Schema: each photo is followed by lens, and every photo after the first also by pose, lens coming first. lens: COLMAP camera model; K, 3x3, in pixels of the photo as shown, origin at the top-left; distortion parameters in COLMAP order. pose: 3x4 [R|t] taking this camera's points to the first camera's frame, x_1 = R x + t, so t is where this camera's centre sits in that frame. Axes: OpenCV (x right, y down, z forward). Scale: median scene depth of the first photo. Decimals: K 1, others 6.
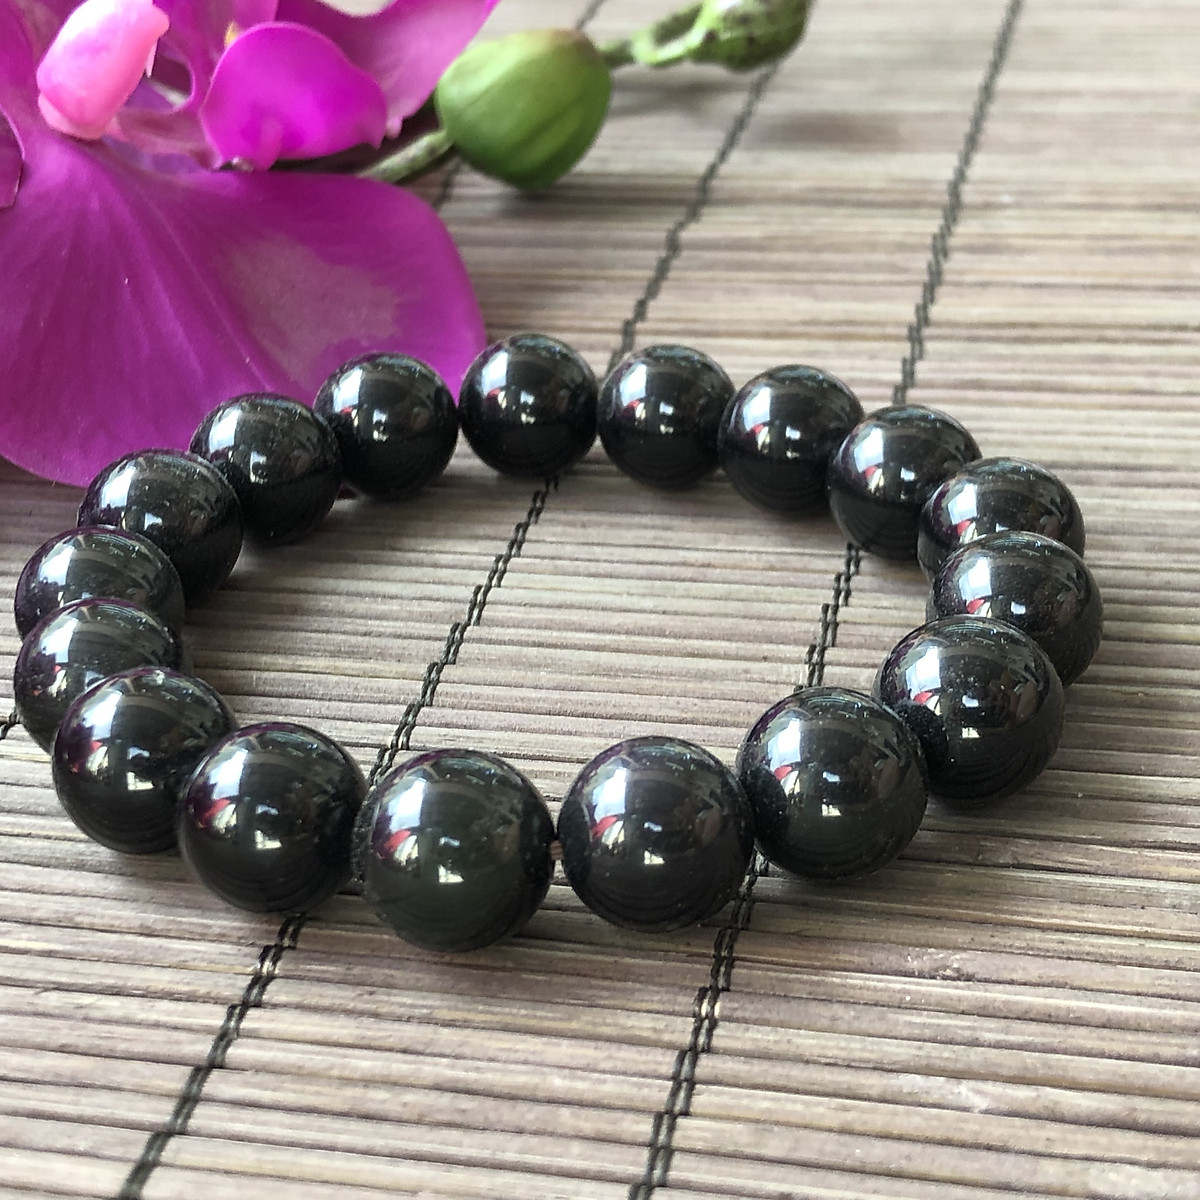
lens RADIAL K [[2413.9, 0, 601.7], [0, 2413.9, 602.3], [0, 0, 1]] dist [0.166608, -0.527559]
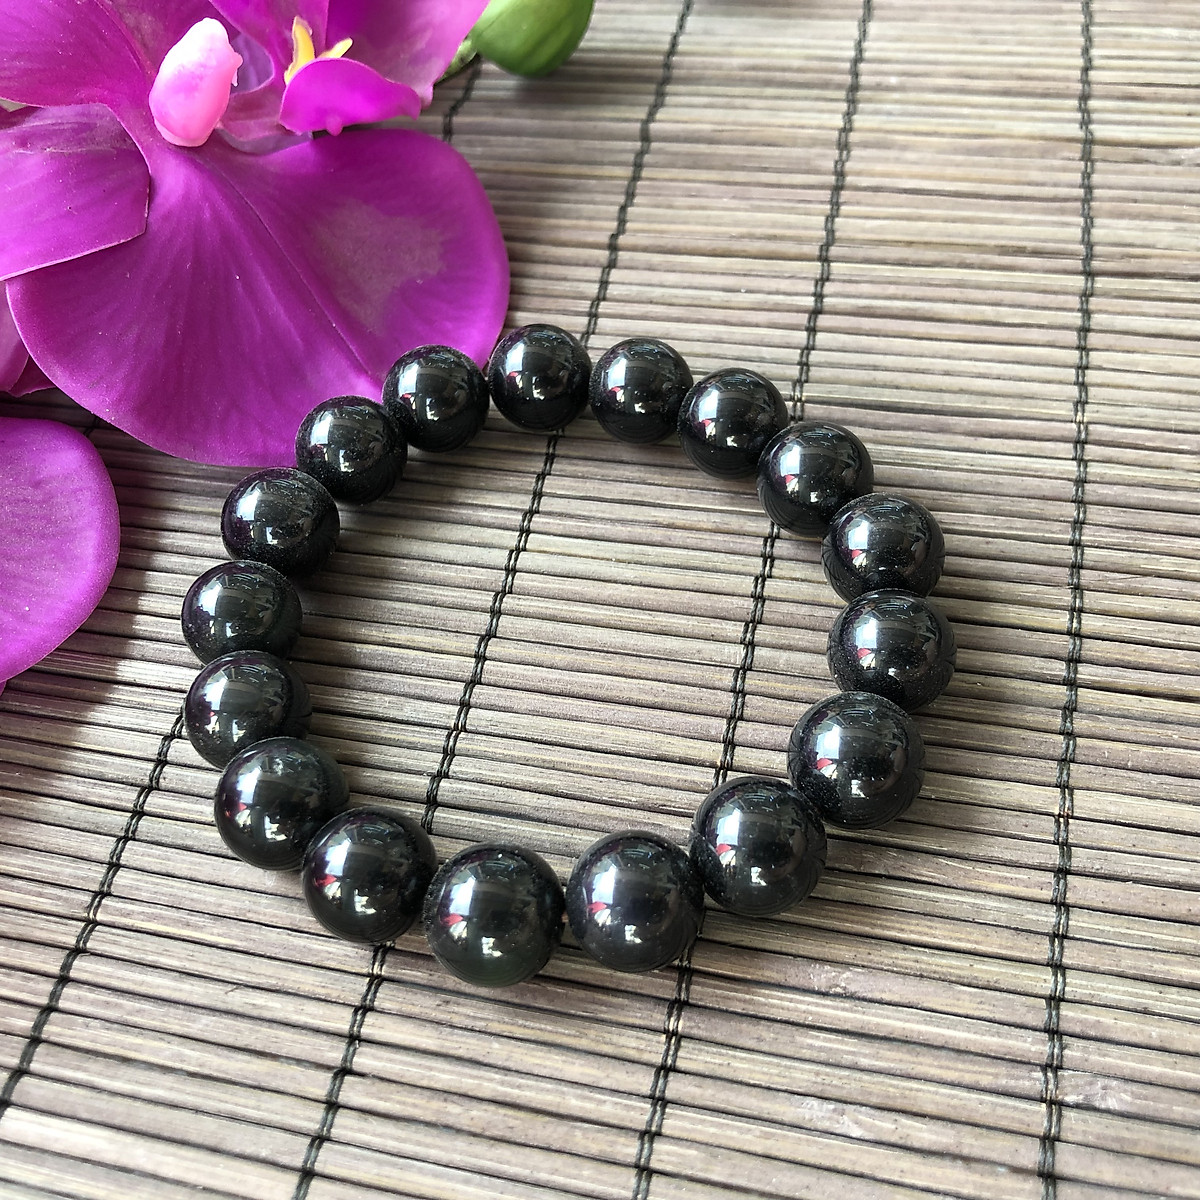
lens RADIAL K [[1379.9, 0, 600.0], [0, 1379.9, 600.0], [0, 0, 1]] dist [0.092284, -0.368711]
pose [[0.998918, -0.035270, -0.030311, 0.031905], [0.044677, 0.908755, 0.414931, -0.398406], [0.012911, -0.415836, 0.909348, 0.324335]]
